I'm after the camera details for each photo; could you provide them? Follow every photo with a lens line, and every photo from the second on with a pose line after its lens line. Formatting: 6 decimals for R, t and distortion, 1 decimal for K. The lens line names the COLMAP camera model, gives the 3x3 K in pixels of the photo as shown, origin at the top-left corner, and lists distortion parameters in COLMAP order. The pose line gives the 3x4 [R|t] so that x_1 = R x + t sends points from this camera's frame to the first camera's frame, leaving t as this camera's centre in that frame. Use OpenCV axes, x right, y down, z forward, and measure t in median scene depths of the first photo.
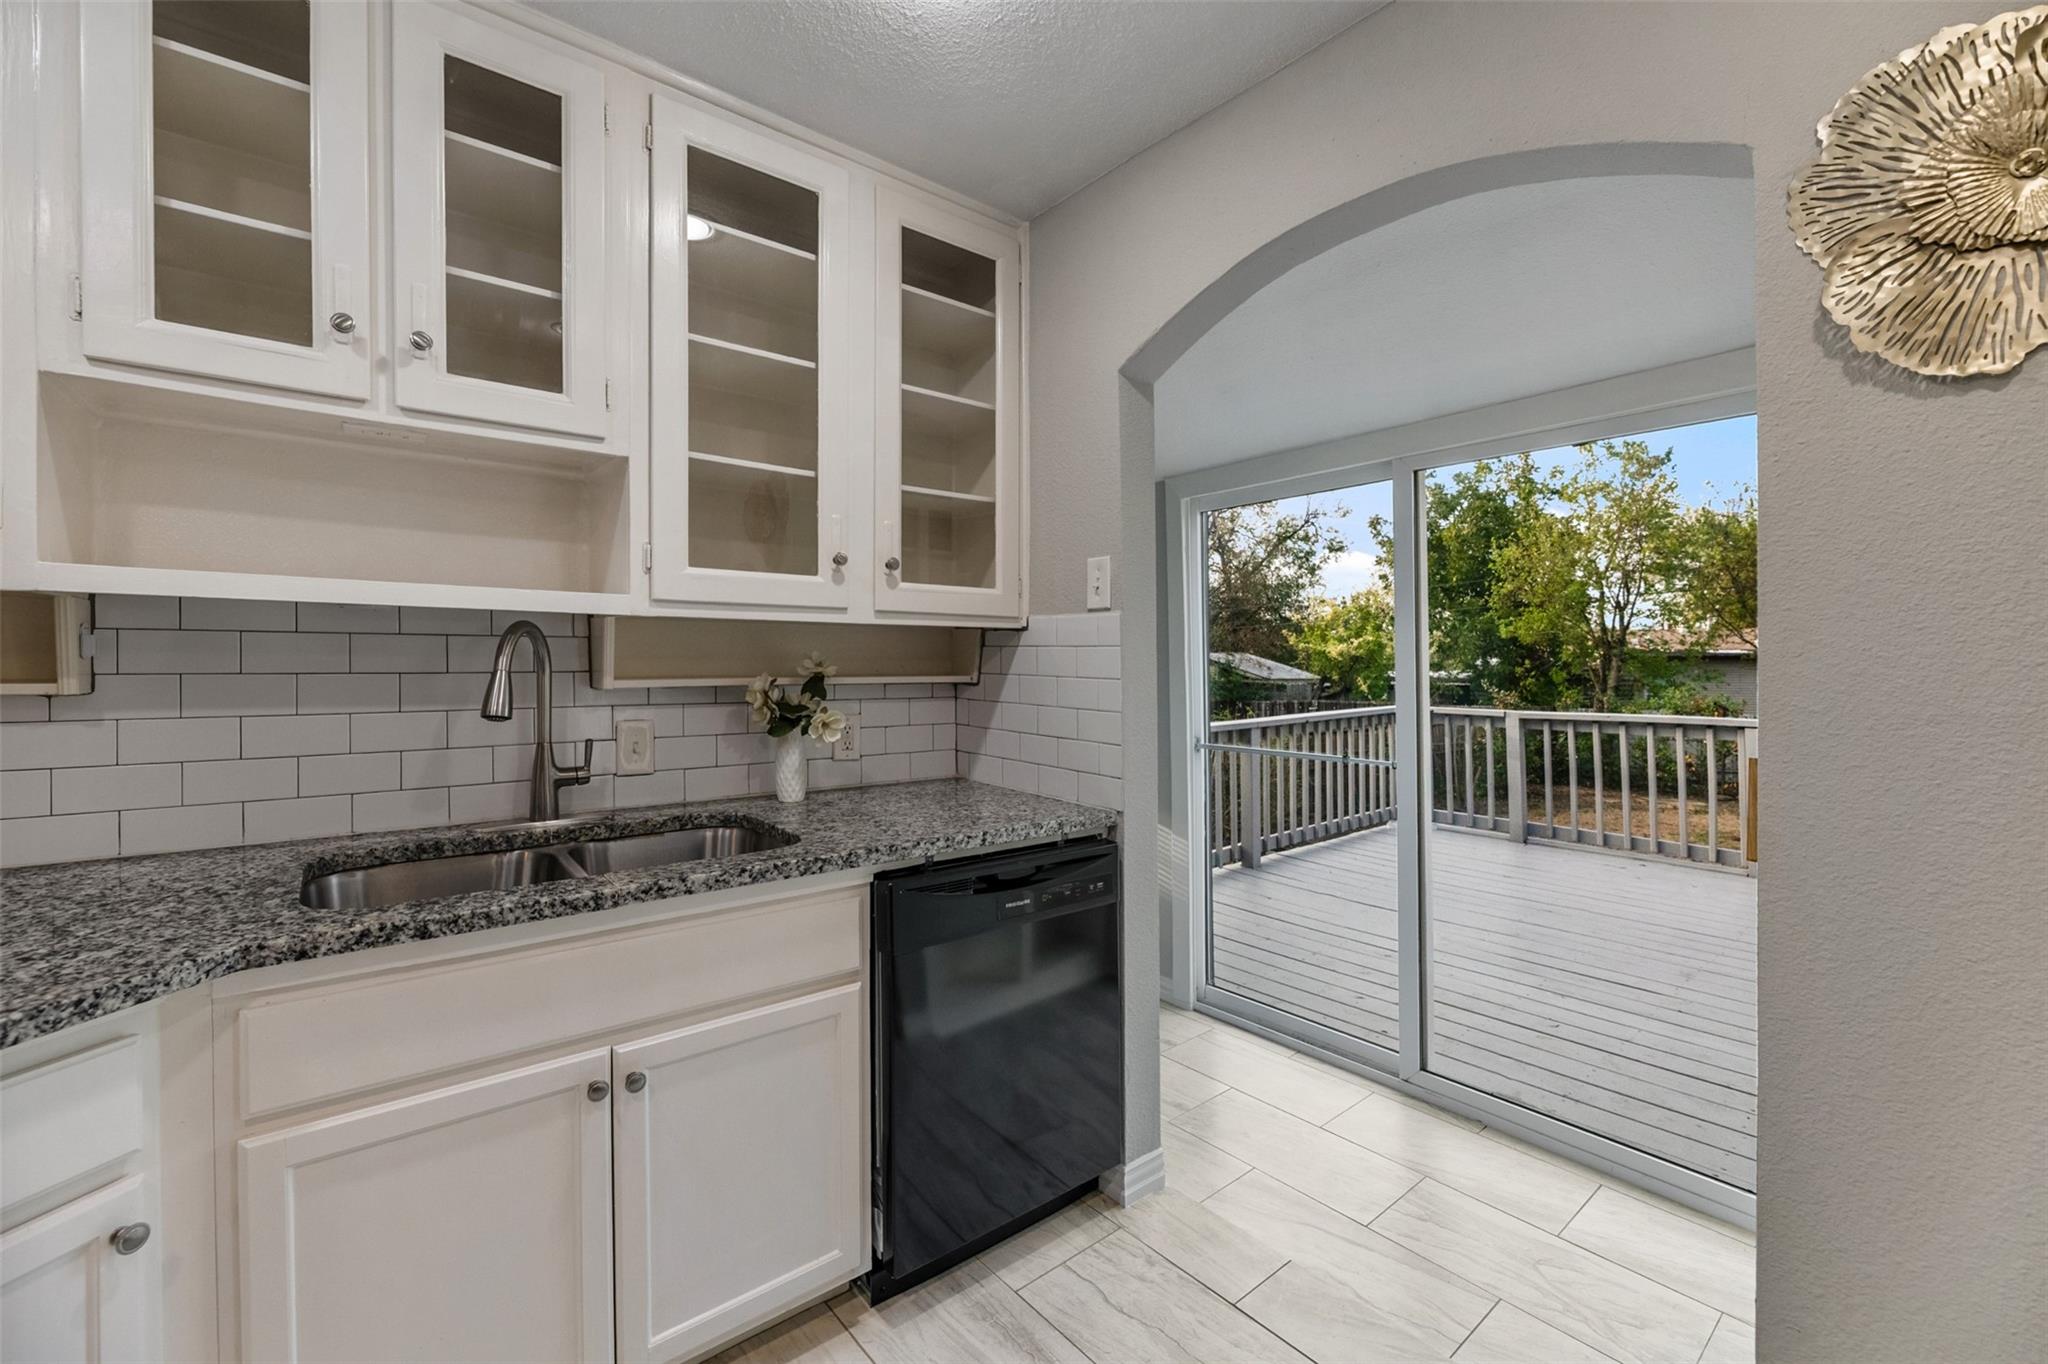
lens RADIAL K [[841.5, 0, 1022.7], [0, 841.5, 657.7], [0, 0, 1]] dist [-0.010018, -0.000517]
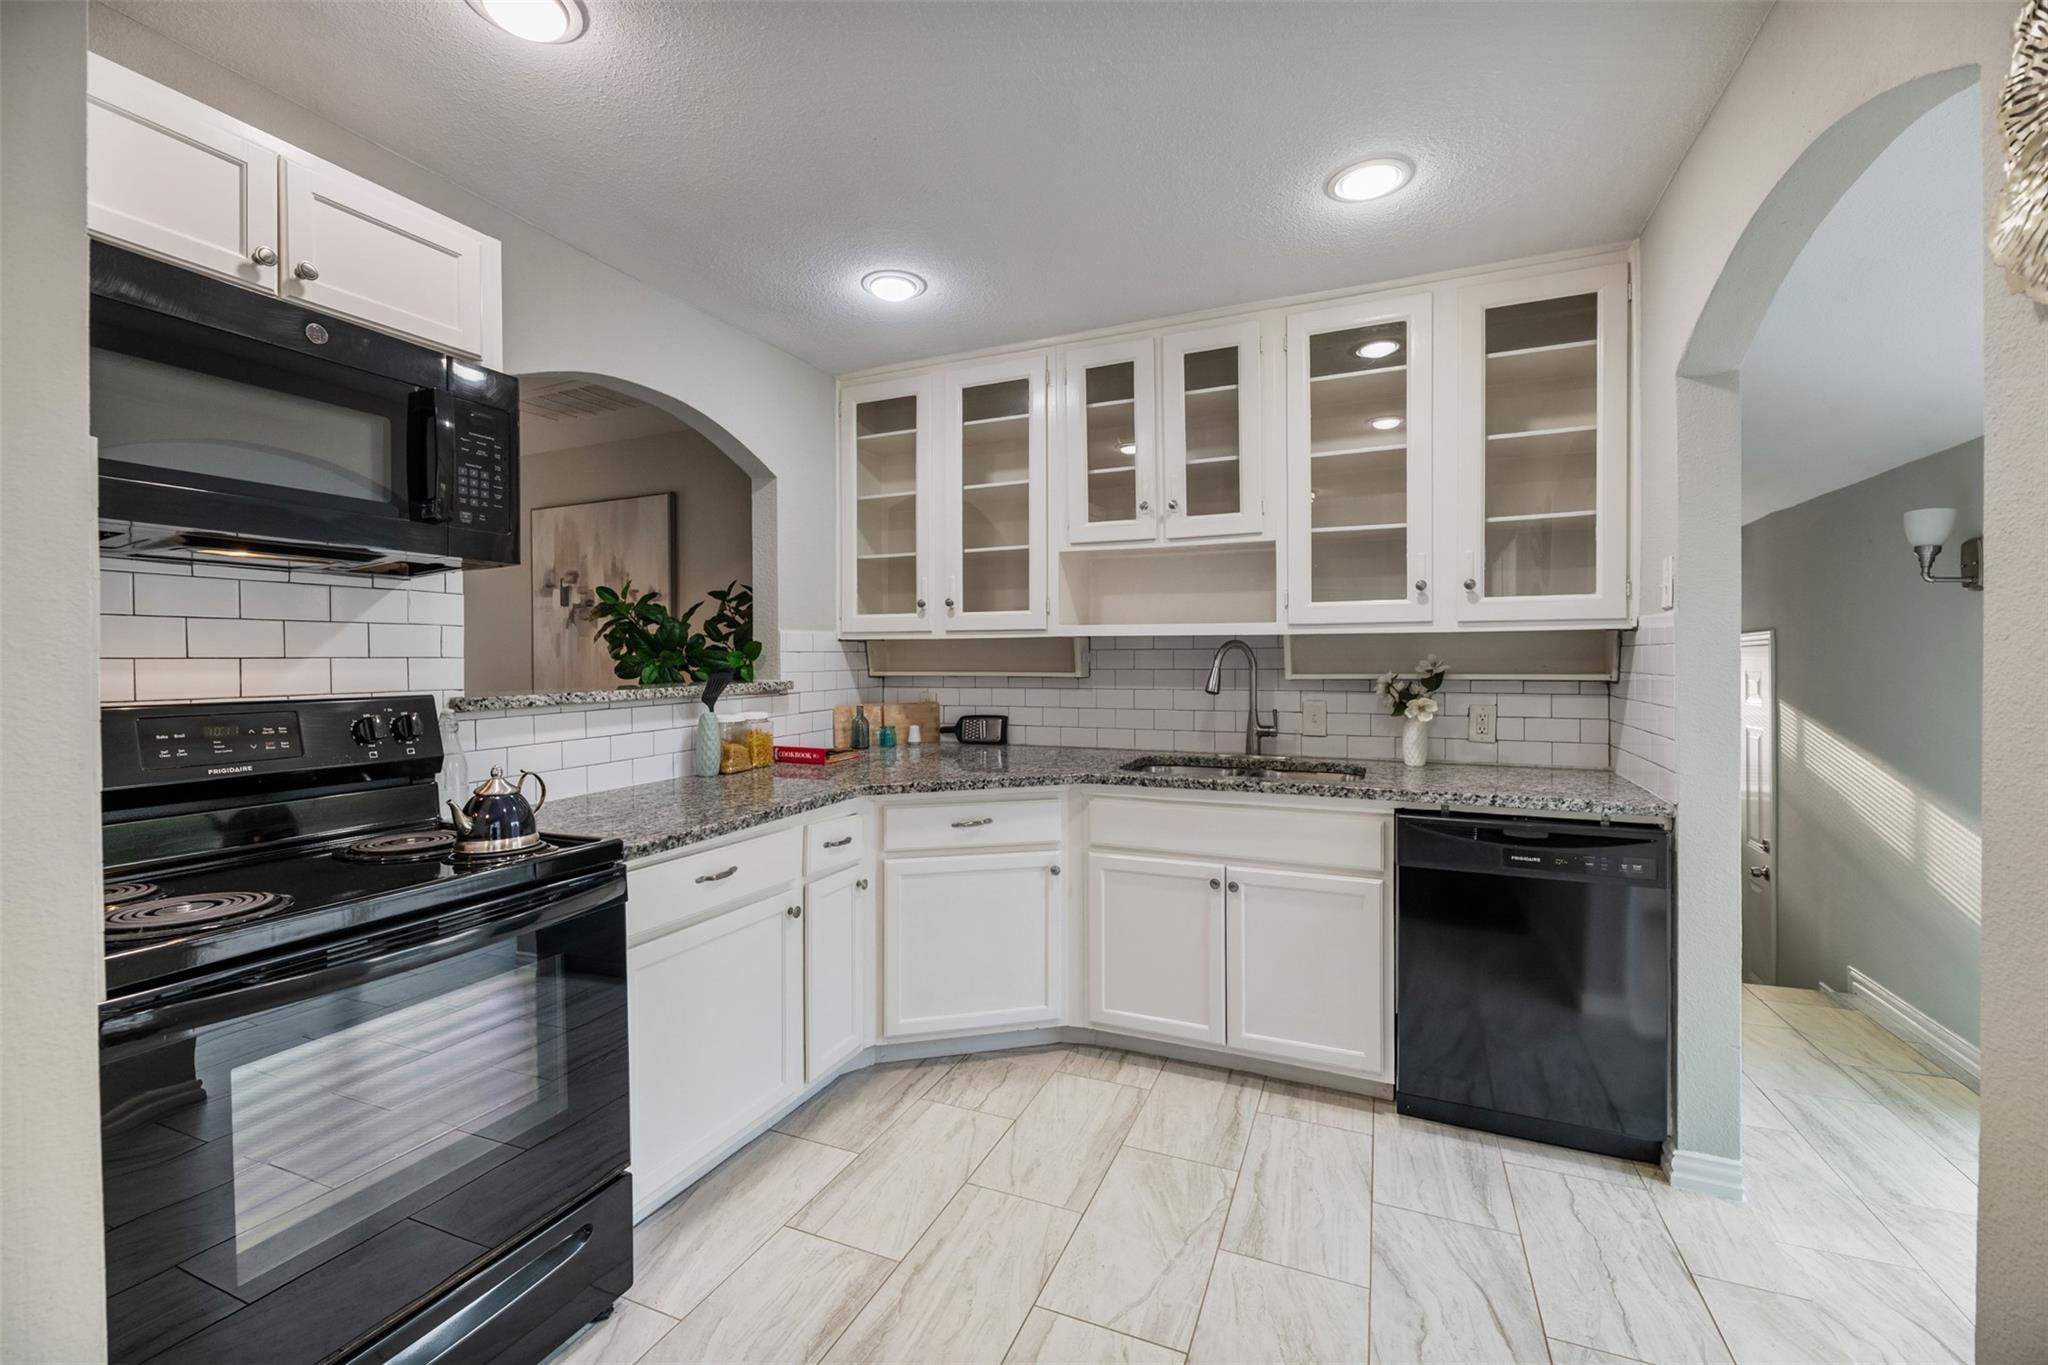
lens RADIAL K [[837.4, 0, 1018.8], [0, 837.4, 673.3], [0, 0, 1]] dist [-0.003572, -0.001141]
pose [[0.442996, 0.002330, -0.896521, 0.770181], [0.006755, 0.999960, 0.005937, 0.012182], [0.896498, -0.008686, 0.442962, -0.194972]]
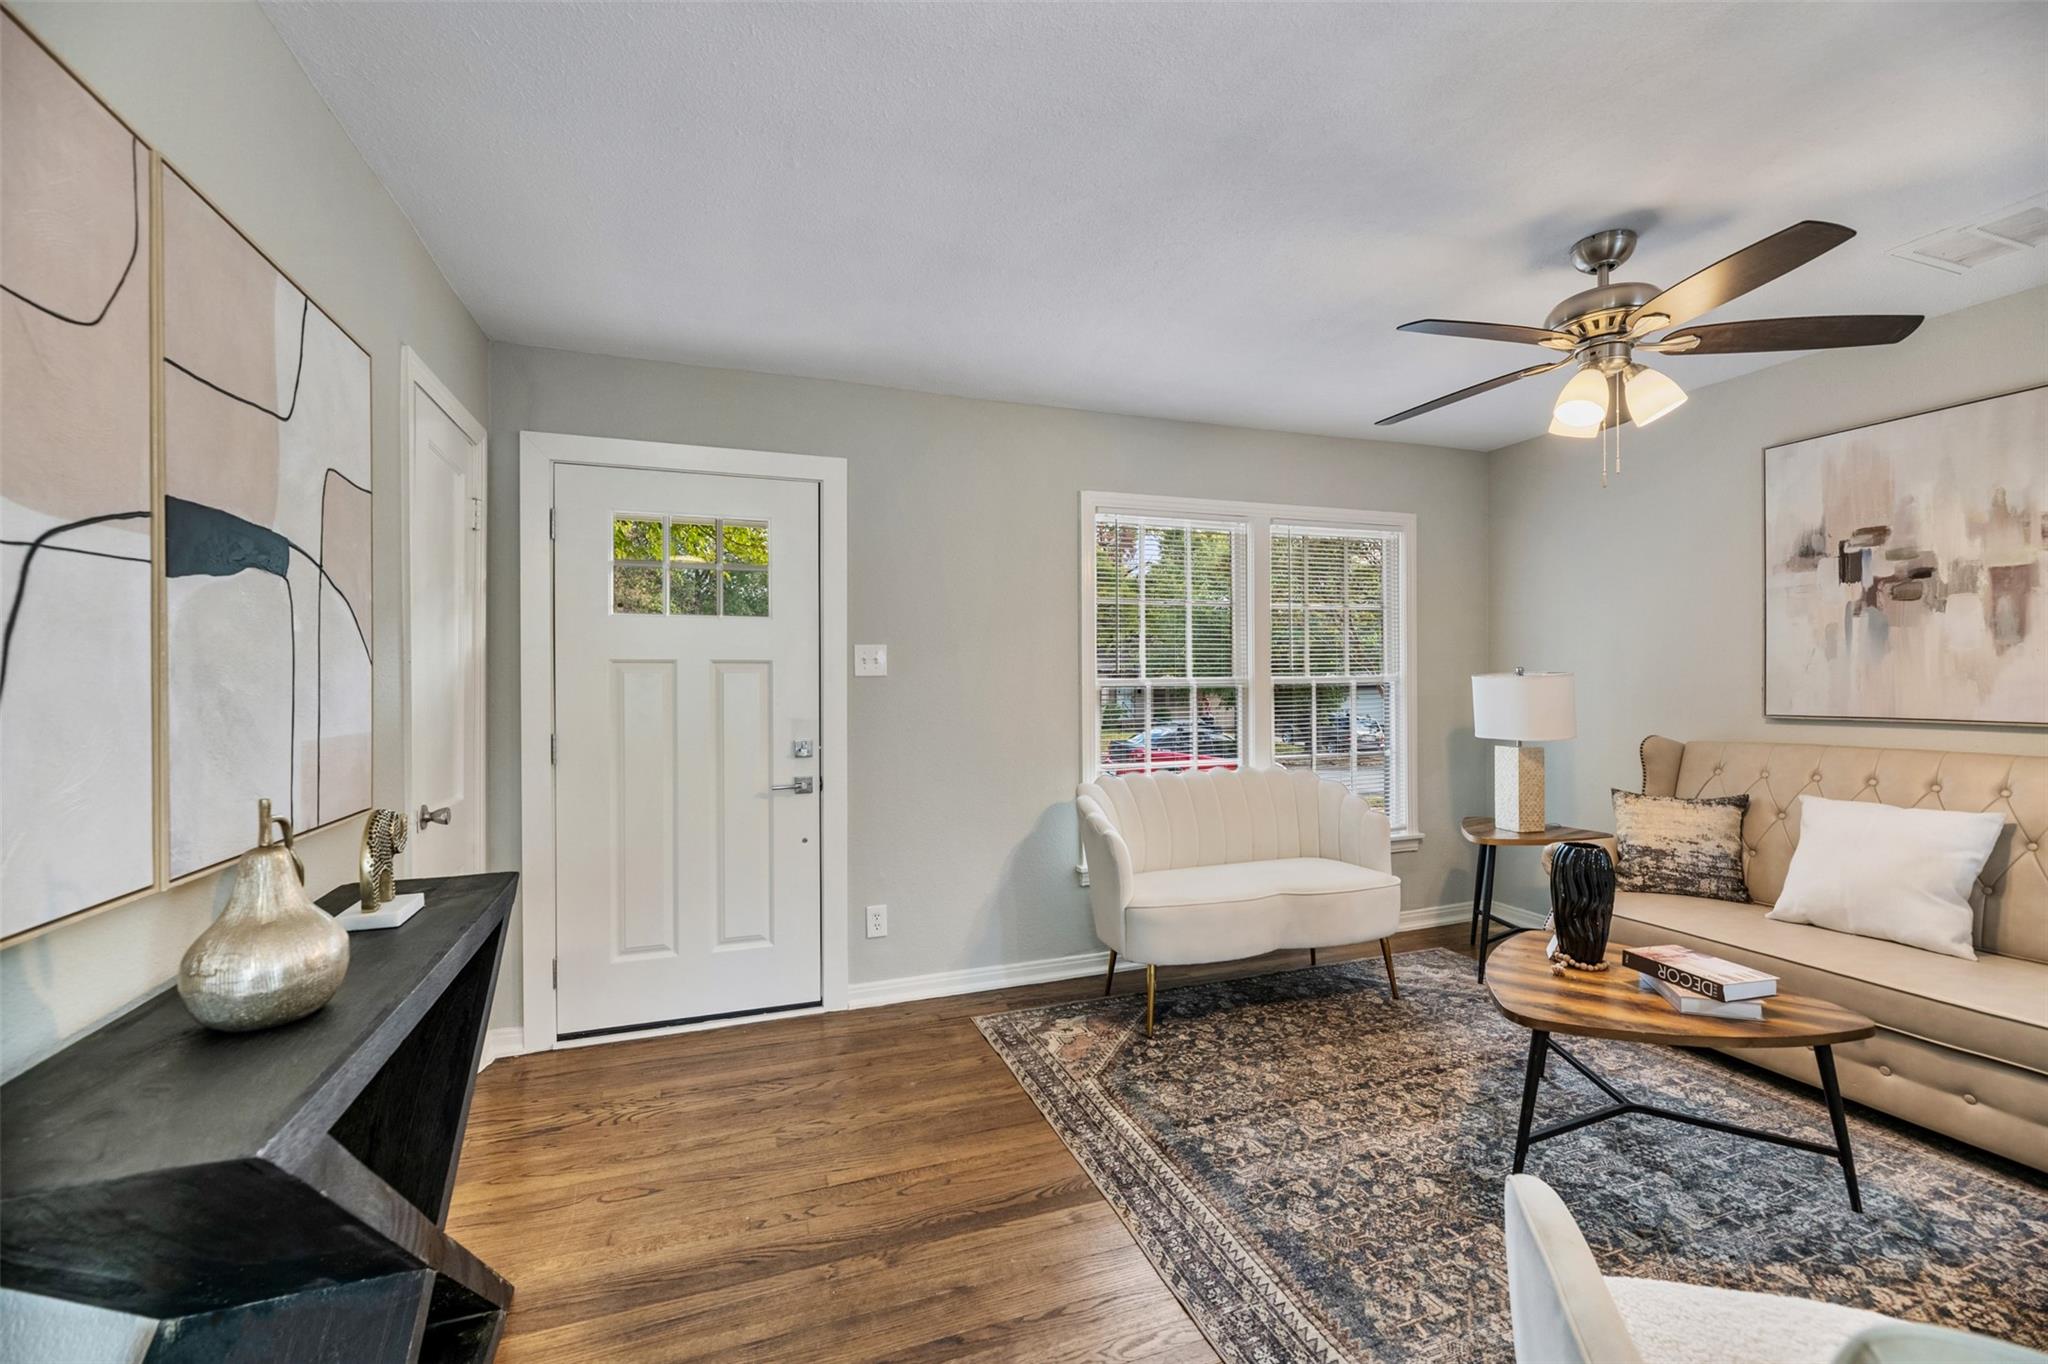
lens RADIAL K [[837.4, 0, 1018.8], [0, 837.4, 672.8], [0, 0, 1]] dist [-0.003572, -0.001141]
pose [[-0.346479, -0.011384, -0.937989, -0.024441], [0.002783, 0.999909, -0.013164, 0.012574], [0.938054, -0.007171, -0.346416, -1.355379]]
